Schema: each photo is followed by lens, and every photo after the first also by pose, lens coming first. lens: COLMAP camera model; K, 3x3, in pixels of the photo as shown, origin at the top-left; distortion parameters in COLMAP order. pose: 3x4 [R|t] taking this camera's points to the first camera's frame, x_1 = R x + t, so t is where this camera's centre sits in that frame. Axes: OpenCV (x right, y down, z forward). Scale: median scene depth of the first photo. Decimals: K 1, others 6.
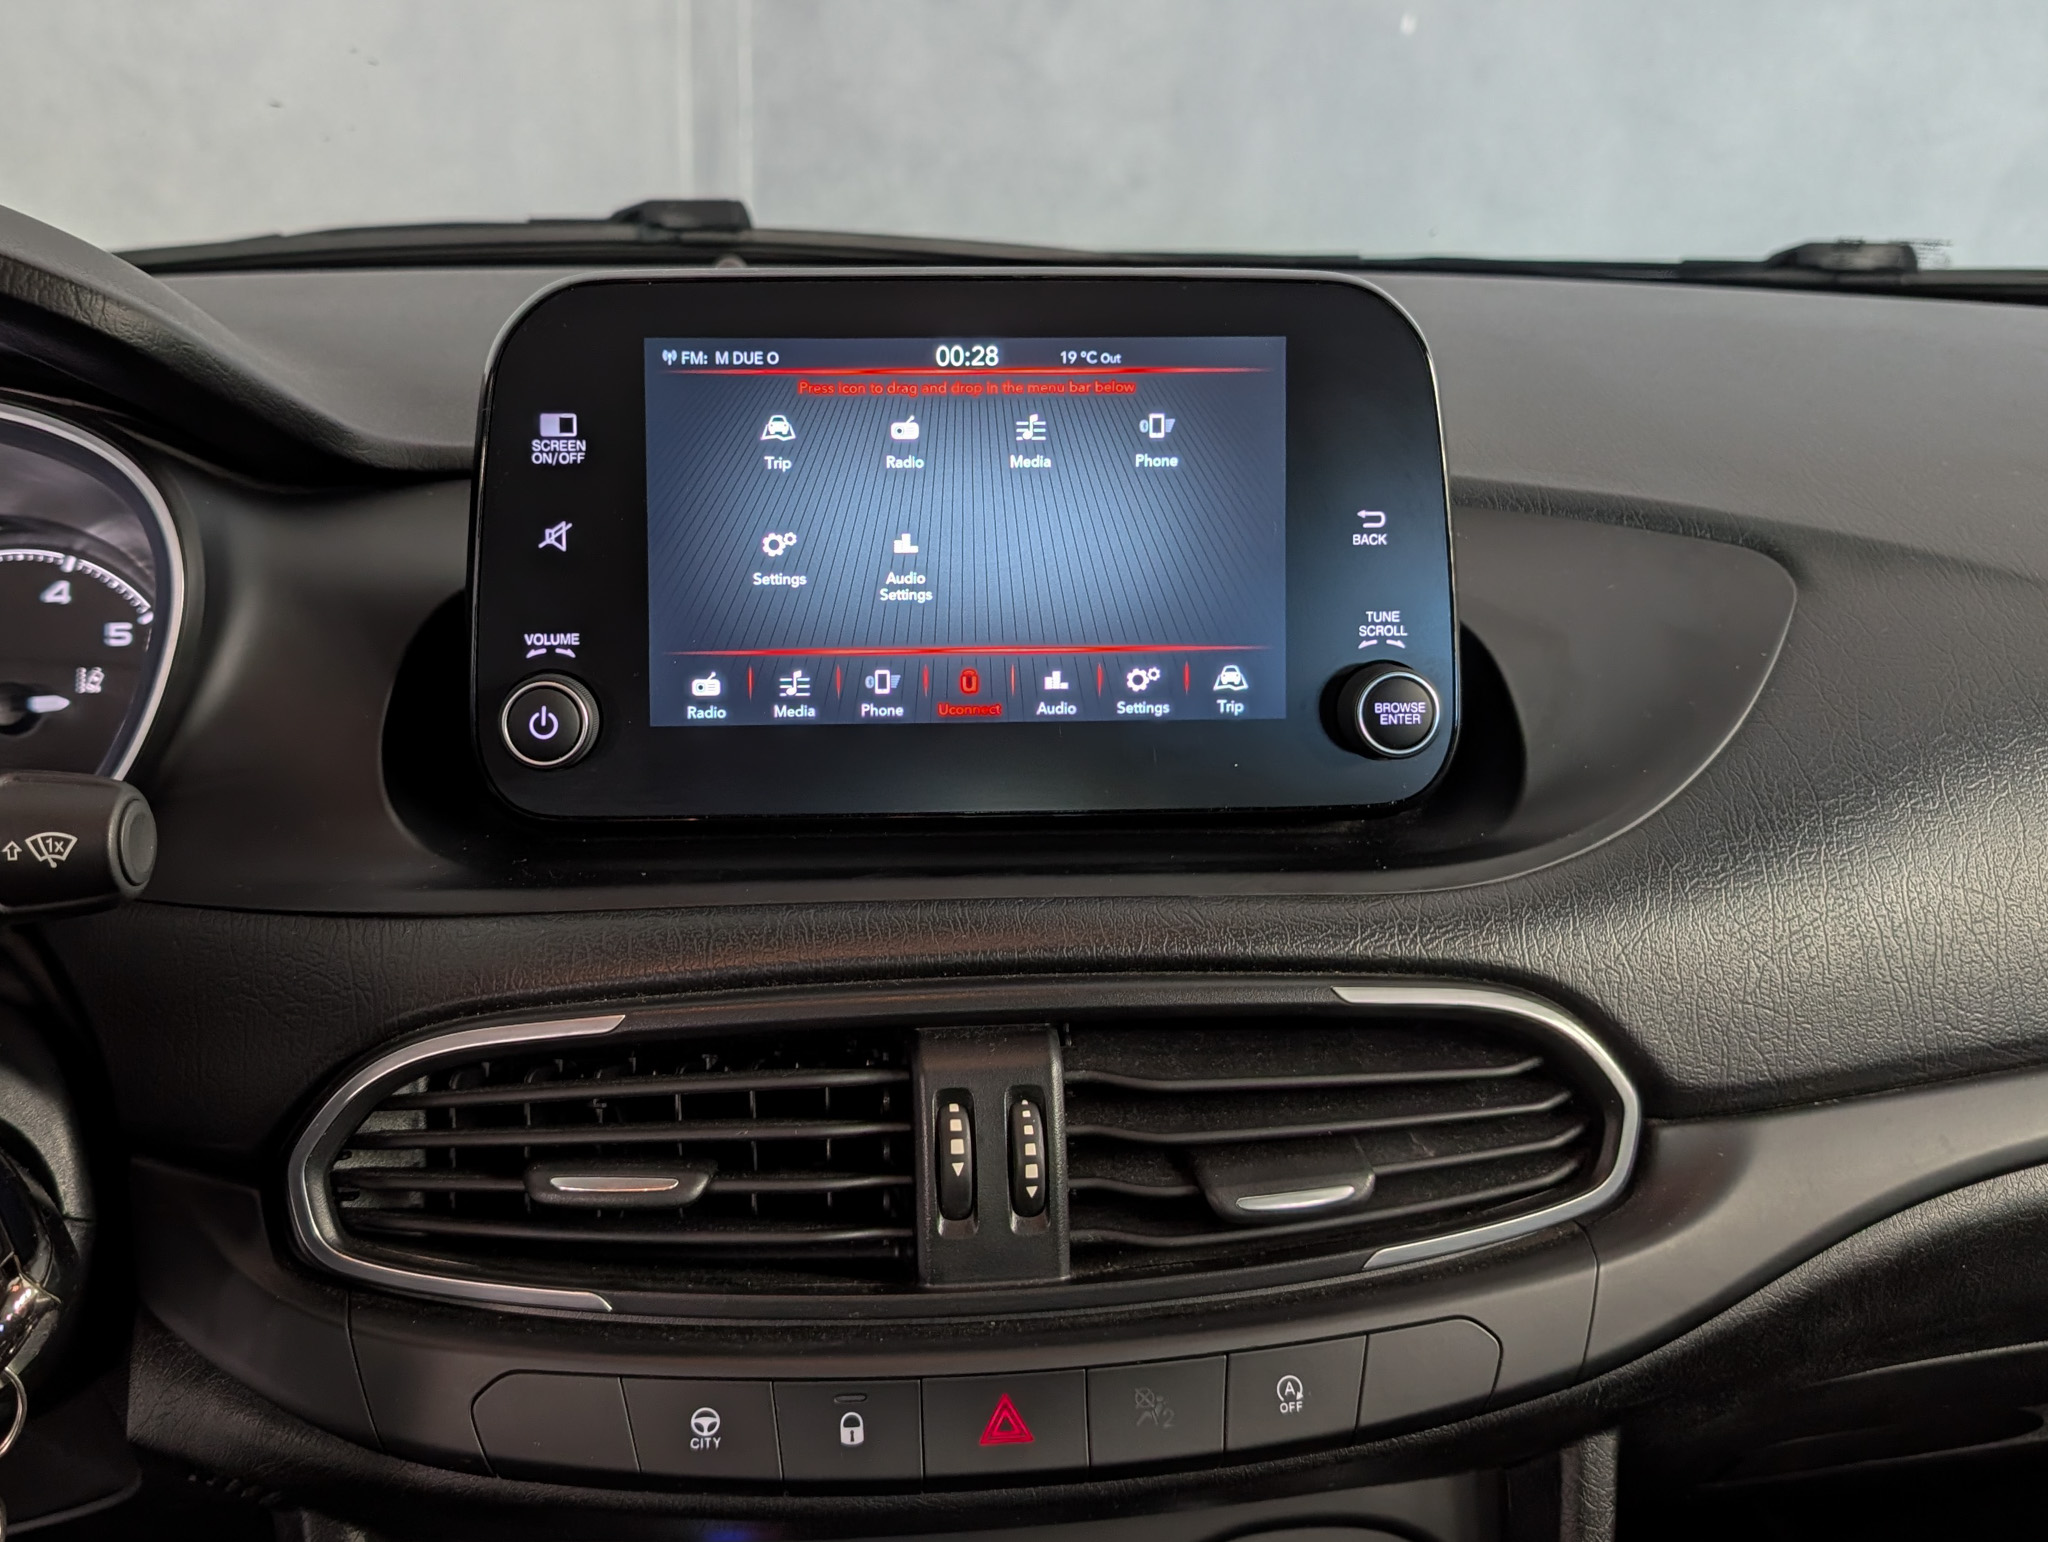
lens RADIAL K [[2131.6, 0, 884.9], [0, 2131.6, 627.9], [0, 0, 1]] dist [0.015495, -0.005779]
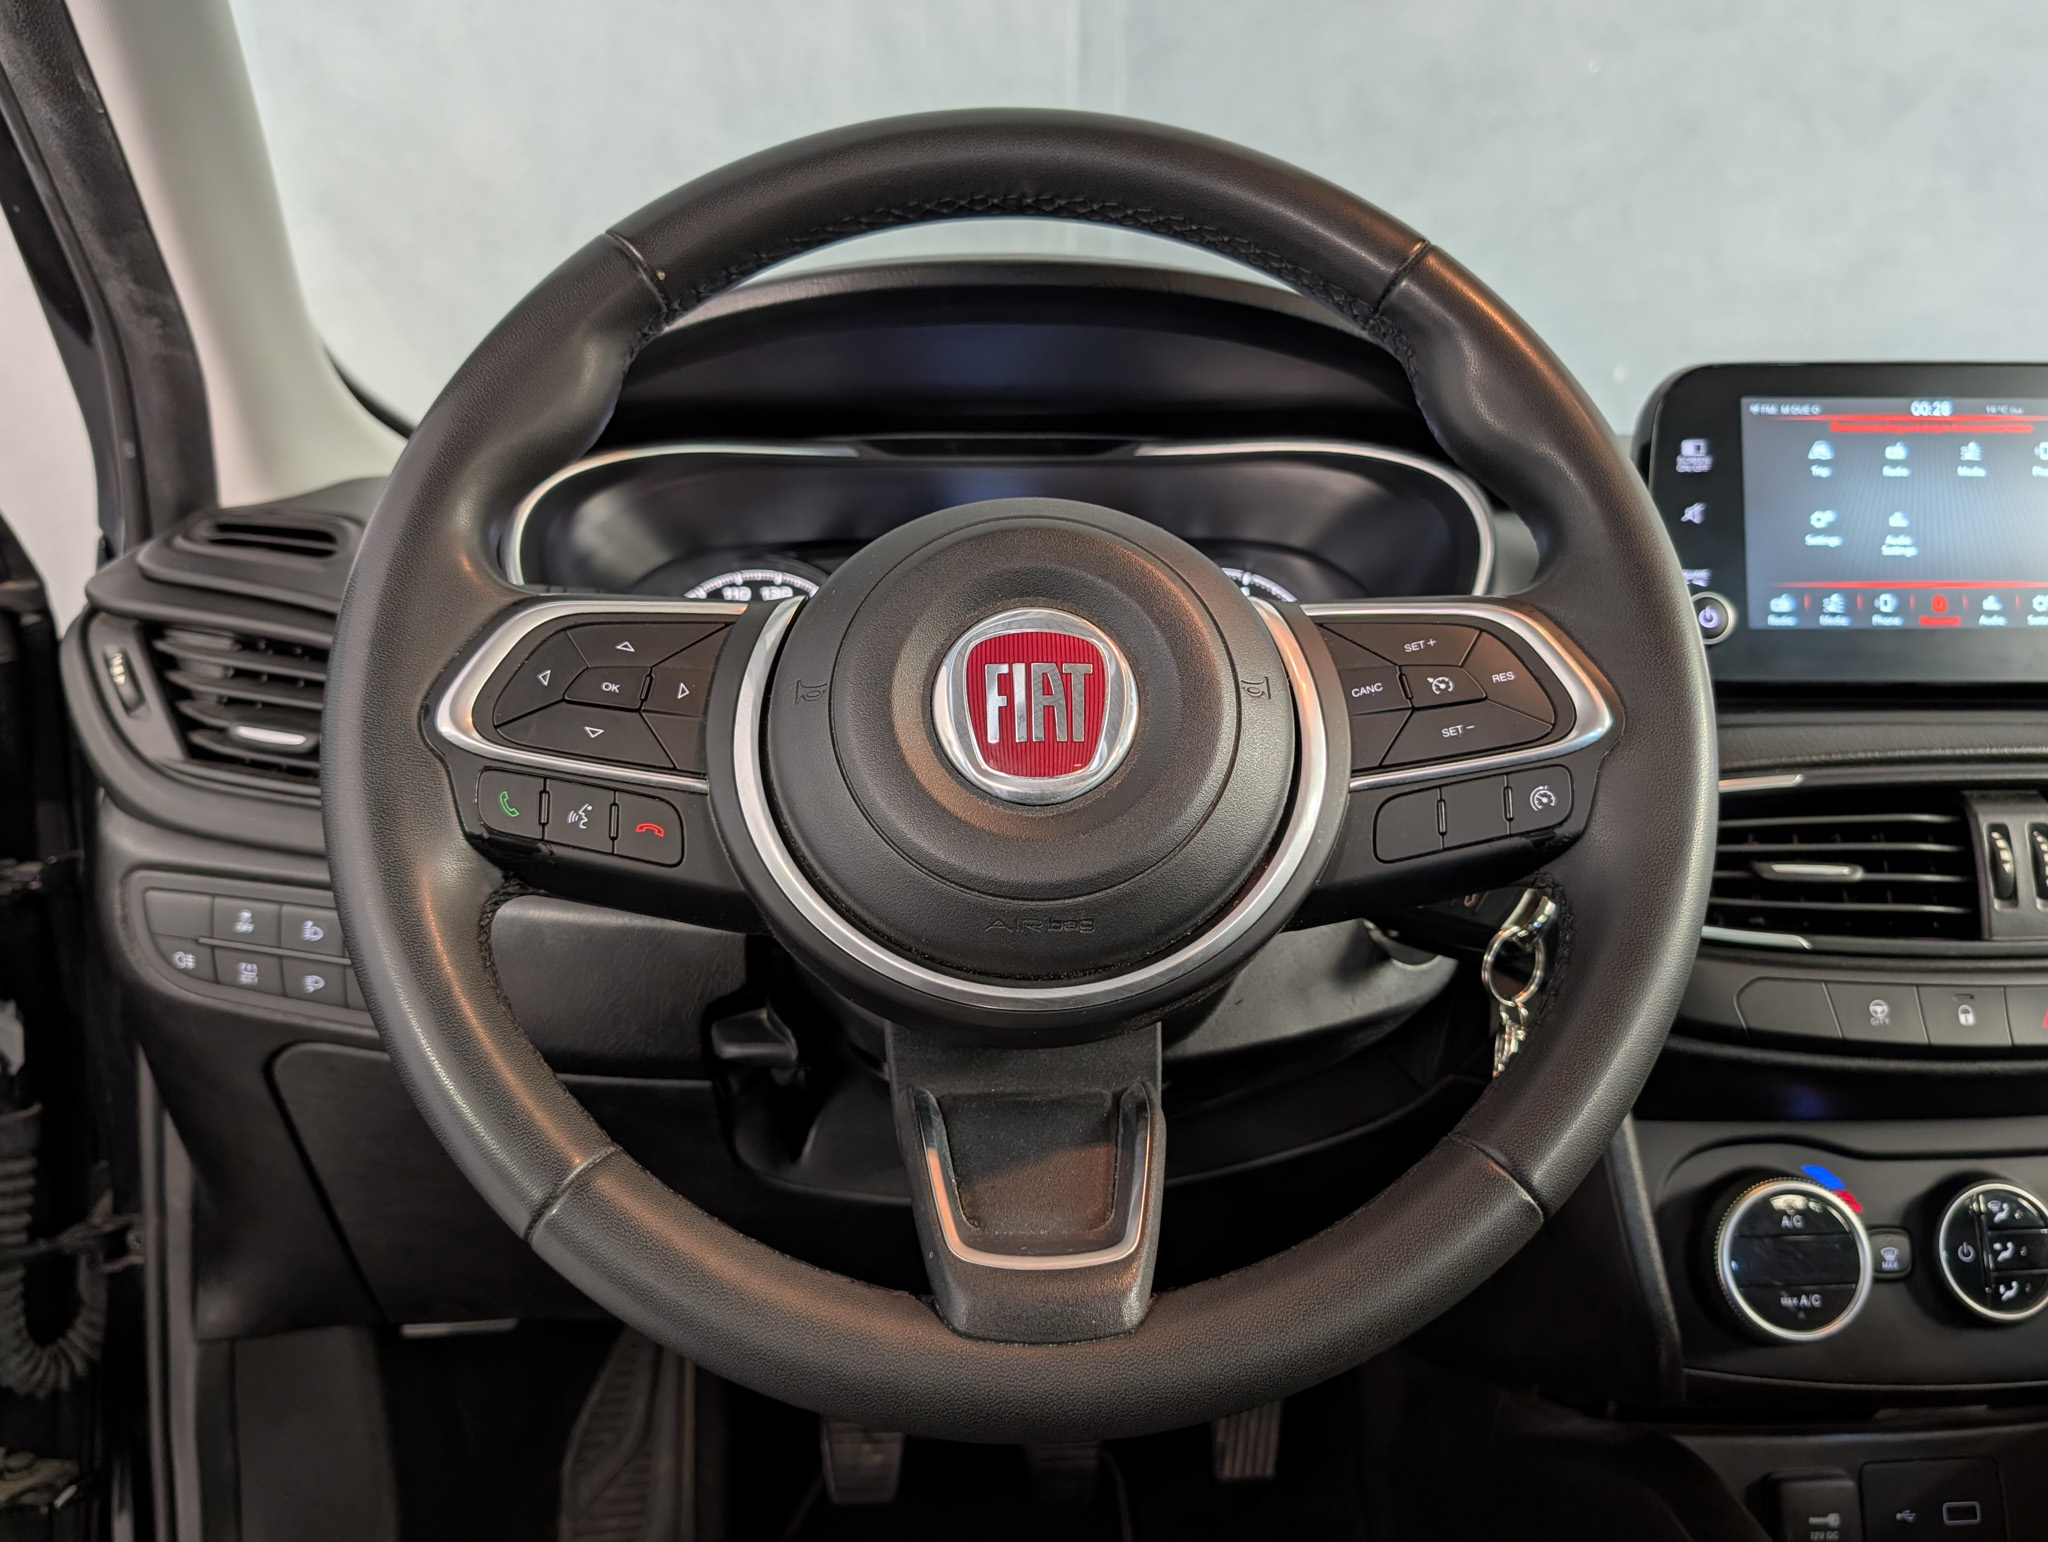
lens RADIAL K [[1631.8, 0, 999.4], [0, 1631.8, 735.8], [0, 0, 1]] dist [0.001383, -0.033765]
pose [[0.998531, 0.000485, -0.054185, -0.628482], [-0.004858, 0.996735, -0.080595, 0.236462], [0.053969, 0.080739, 0.995273, -0.287503]]
